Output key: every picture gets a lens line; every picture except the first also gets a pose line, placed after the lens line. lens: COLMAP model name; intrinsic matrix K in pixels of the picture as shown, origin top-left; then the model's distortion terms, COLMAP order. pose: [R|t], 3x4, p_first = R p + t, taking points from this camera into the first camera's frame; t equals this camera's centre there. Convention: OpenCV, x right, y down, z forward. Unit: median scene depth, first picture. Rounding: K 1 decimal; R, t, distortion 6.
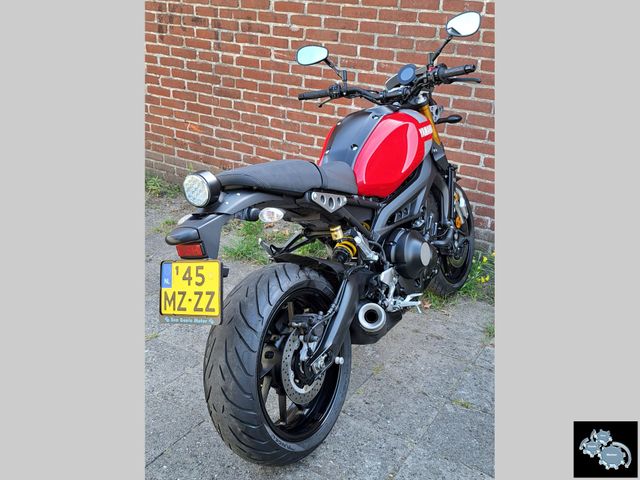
lens RADIAL K [[603.2, 0, 335.6], [0, 603.2, 258.4], [0, 0, 1]] dist [0.058649, -0.006846]
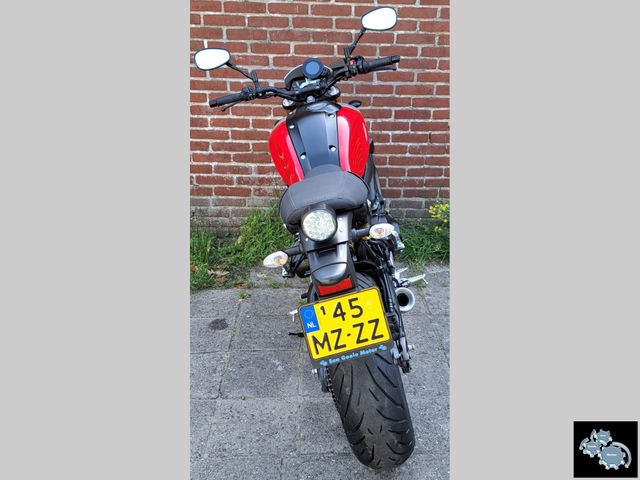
lens RADIAL K [[596.1, 0, 350.5], [0, 596.1, 241.9], [0, 0, 1]] dist [0.066359, -0.008339]
pose [[0.835478, -0.255563, 0.486482, -0.429371], [0.239610, 0.966109, 0.096021, -0.107894], [-0.494534, 0.036342, 0.868398, 0.100479]]
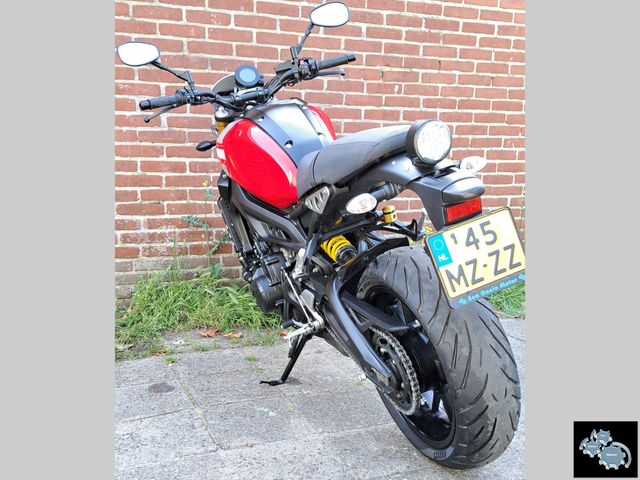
lens RADIAL K [[663.9, 0, 320.2], [0, 663.9, 297.6], [0, 0, 1]] dist [0.069554, -0.032619]
pose [[0.611276, -0.241944, 0.753529, -0.689176], [0.321832, 0.945837, 0.042614, -0.000648], [-0.723026, 0.216461, 0.656033, 0.369649]]
